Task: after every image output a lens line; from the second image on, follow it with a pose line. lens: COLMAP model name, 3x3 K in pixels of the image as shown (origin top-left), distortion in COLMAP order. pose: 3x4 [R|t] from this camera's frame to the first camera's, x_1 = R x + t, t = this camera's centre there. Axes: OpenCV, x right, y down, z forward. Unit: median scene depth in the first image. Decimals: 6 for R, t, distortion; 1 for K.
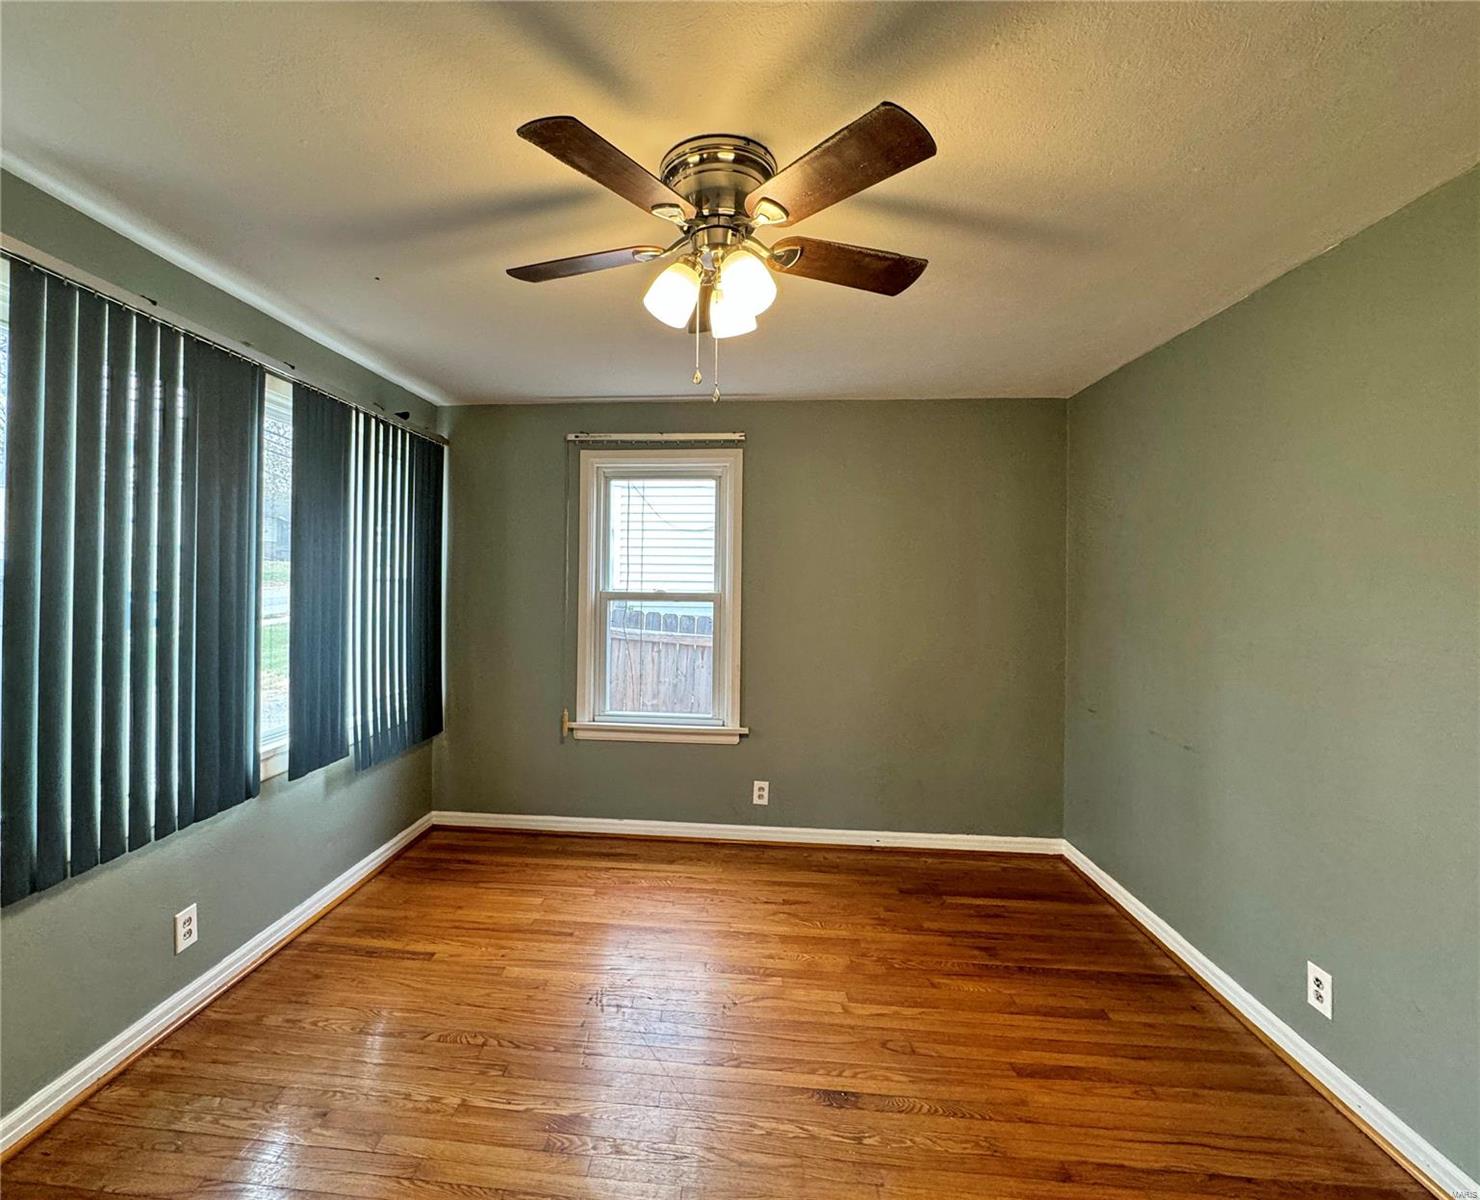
lens RADIAL K [[676.5, 0, 736.5], [0, 676.5, 578.9], [0, 0, 1]] dist [0.001171, 0.000156]
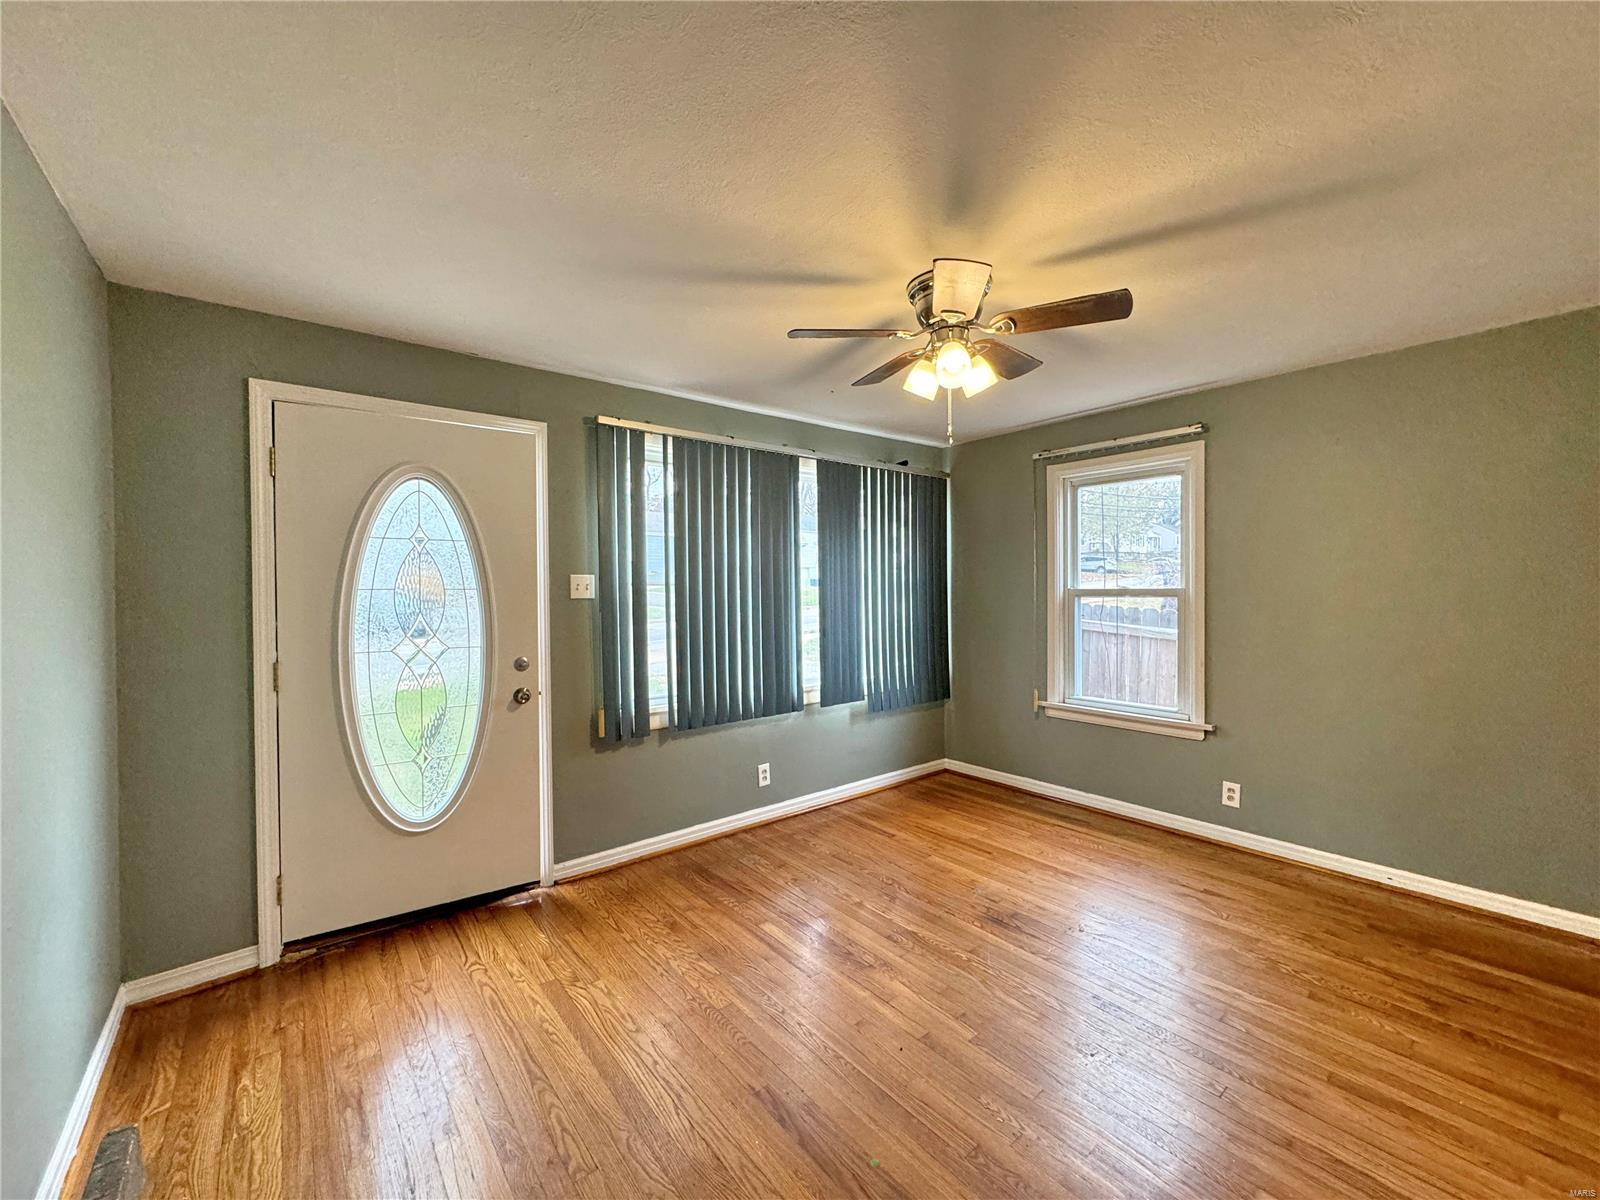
lens RADIAL K [[635.2, 0, 800.0], [0, 635.2, 600.0], [0, 0, 1]] dist [0.001006, -0.000032]
pose [[0.706846, -0.005003, -0.707350, 0.288663], [0.024595, 0.999544, 0.017508, 0.009883], [0.706940, -0.029773, 0.706647, -0.078812]]
